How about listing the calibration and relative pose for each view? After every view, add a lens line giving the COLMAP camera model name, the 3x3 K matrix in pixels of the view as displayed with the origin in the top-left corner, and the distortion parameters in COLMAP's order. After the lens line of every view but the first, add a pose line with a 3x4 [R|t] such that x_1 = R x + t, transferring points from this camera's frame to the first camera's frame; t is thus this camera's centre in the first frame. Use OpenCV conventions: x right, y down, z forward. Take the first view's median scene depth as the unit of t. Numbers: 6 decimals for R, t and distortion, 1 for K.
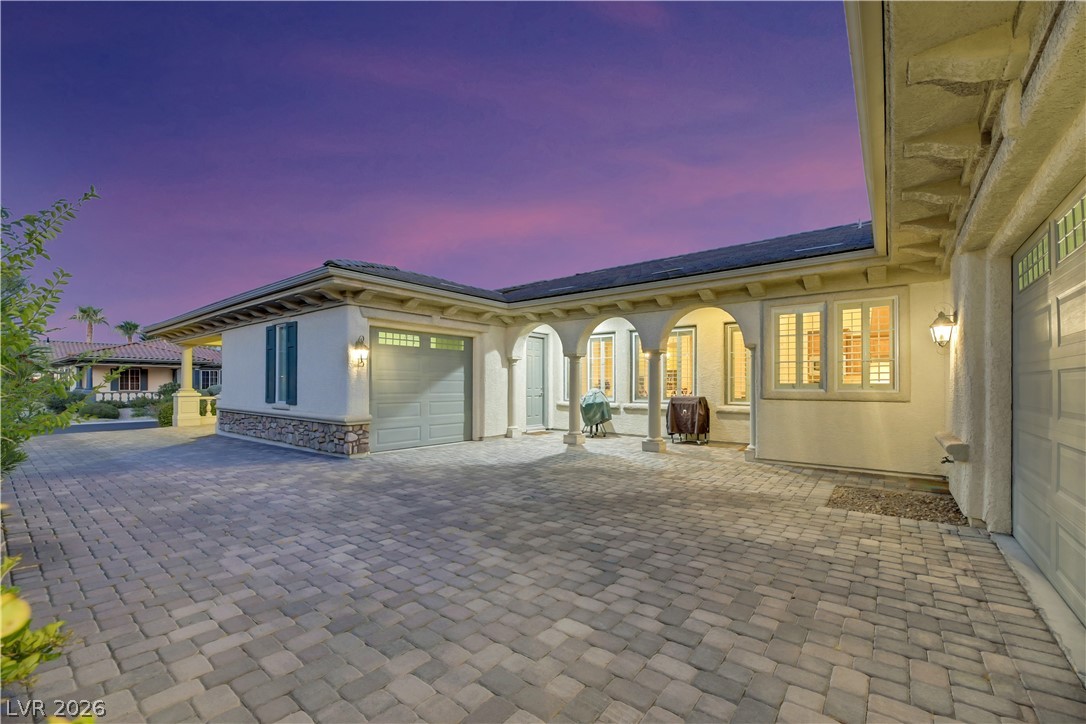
lens RADIAL K [[448.7, 0, 541.9], [0, 448.7, 383.6], [0, 0, 1]] dist [-0.002903, 0.000015]
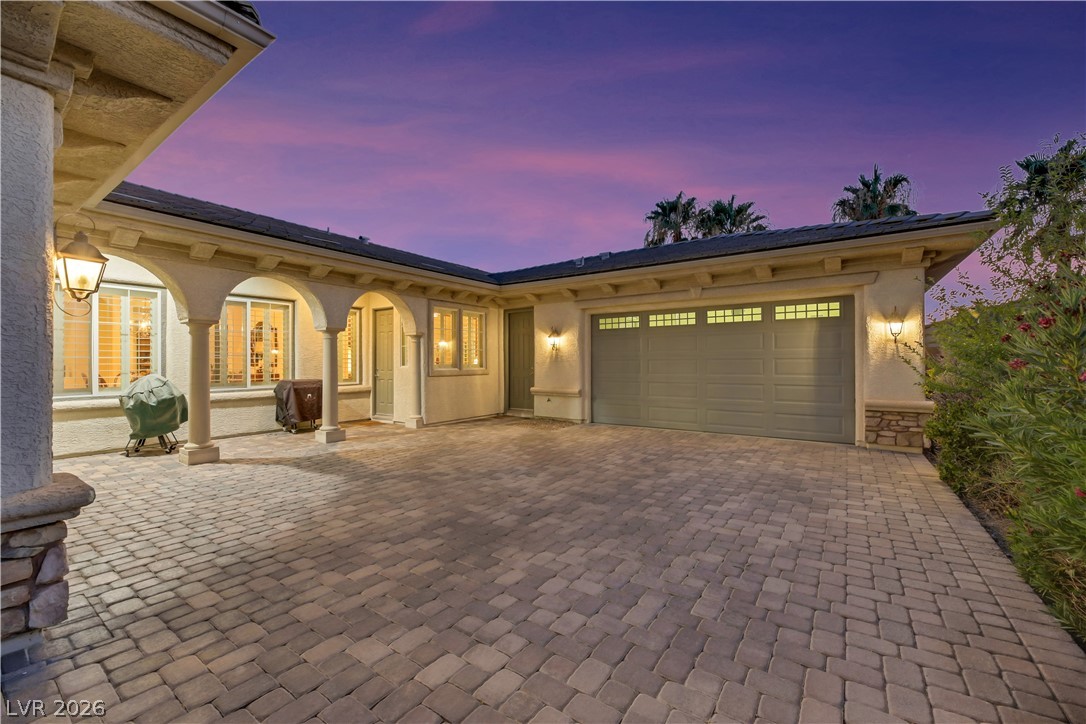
lens RADIAL K [[440.3, 0, 543.0], [0, 440.3, 362.0], [0, 0, 1]] dist [0.000442, -0.000034]
pose [[-0.065380, -0.000292, 0.997860, -1.101723], [0.004541, 0.999990, 0.000590, -0.009520], [-0.997850, 0.004570, -0.065378, 1.076488]]
